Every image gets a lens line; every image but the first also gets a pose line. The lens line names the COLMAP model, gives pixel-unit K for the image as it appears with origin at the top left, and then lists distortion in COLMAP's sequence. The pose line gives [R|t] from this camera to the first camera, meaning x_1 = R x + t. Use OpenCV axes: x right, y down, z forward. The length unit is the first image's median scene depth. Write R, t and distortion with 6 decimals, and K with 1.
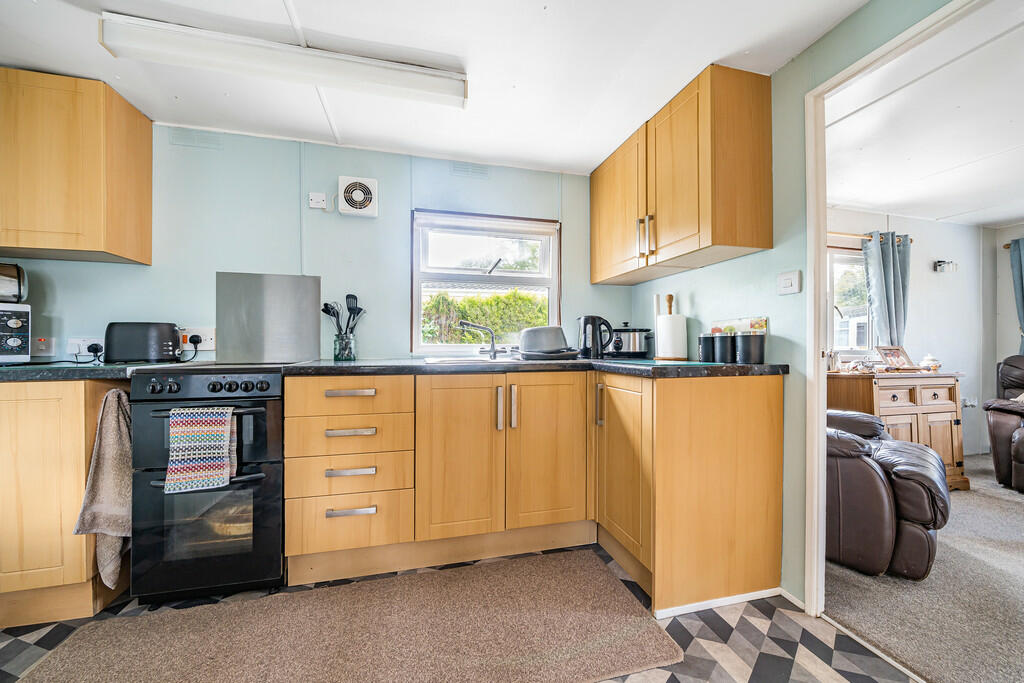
lens RADIAL K [[371.2, 0, 506.9], [0, 371.2, 346.5], [0, 0, 1]] dist [0.000004, 0.000045]
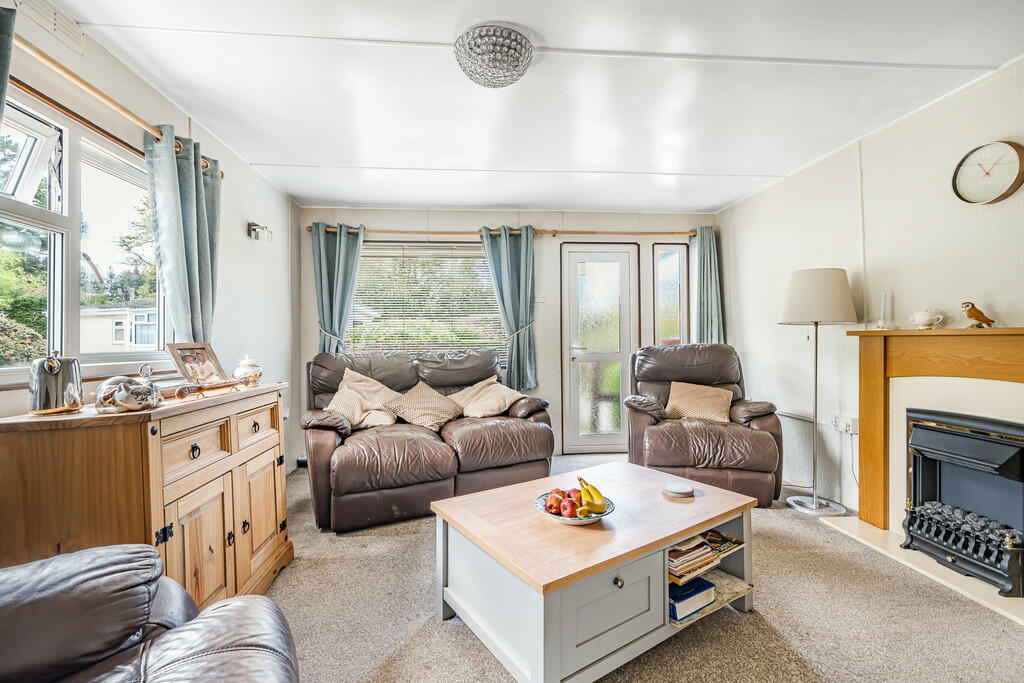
lens RADIAL K [[436.8, 0, 509.0], [0, 436.8, 337.7], [0, 0, 1]] dist [-0.000712, -0.000004]
pose [[0.158693, 0.006912, 0.987304, 0.538662], [0.006264, 0.999948, -0.008007, -0.000288], [-0.987308, 0.007455, 0.158641, 0.497500]]
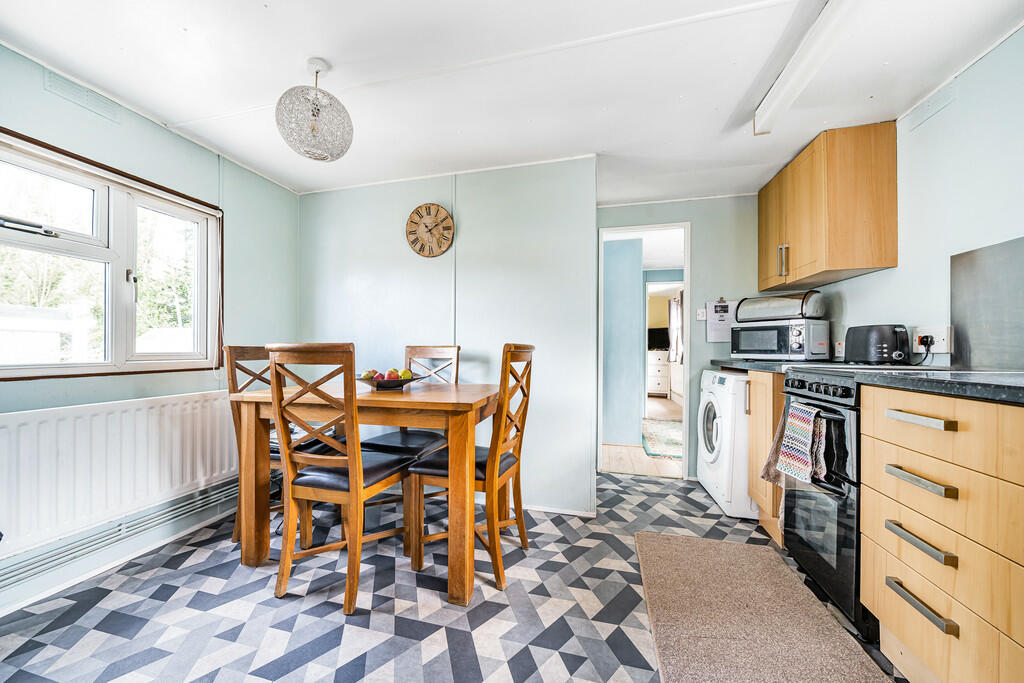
lens RADIAL K [[371.2, 0, 506.9], [0, 371.2, 346.5], [0, 0, 1]] dist [0.000004, 0.000045]
pose [[-0.477315, -0.005578, -0.878714, 0.327916], [-0.002671, 0.999984, -0.004897, 0.001472], [0.878728, 0.000010, -0.477323, 0.458140]]
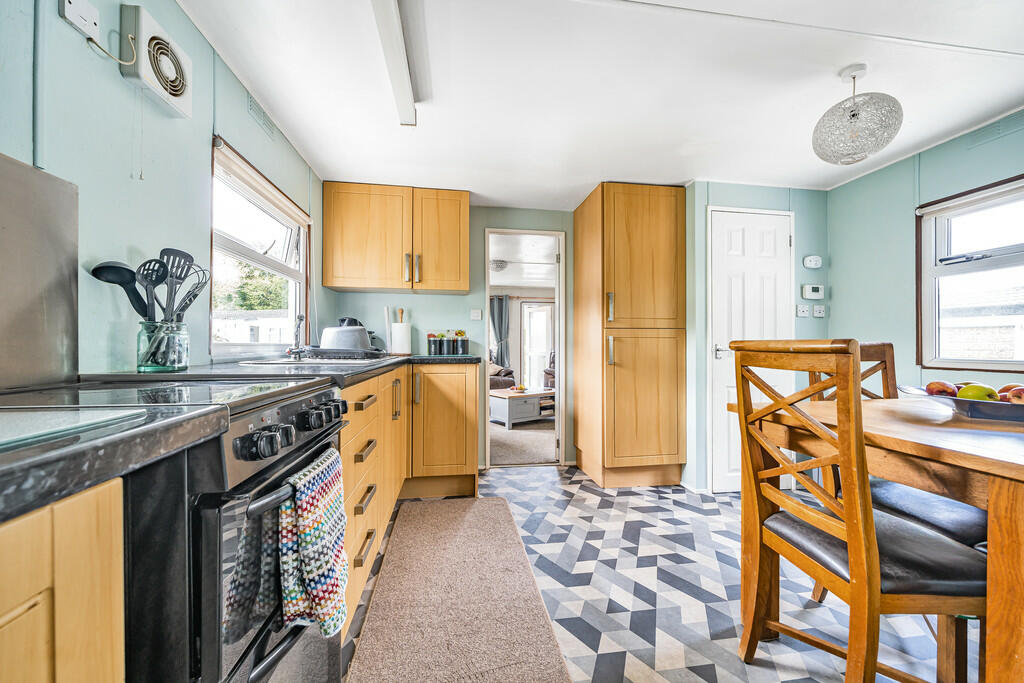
lens RADIAL K [[371.2, 0, 506.9], [0, 371.2, 346.5], [0, 0, 1]] dist [0.000004, 0.000045]
pose [[0.113546, -0.002545, 0.993530, -0.712710], [-0.004234, 0.999986, 0.003045, -0.002404], [-0.993524, -0.004552, 0.113533, 0.348876]]
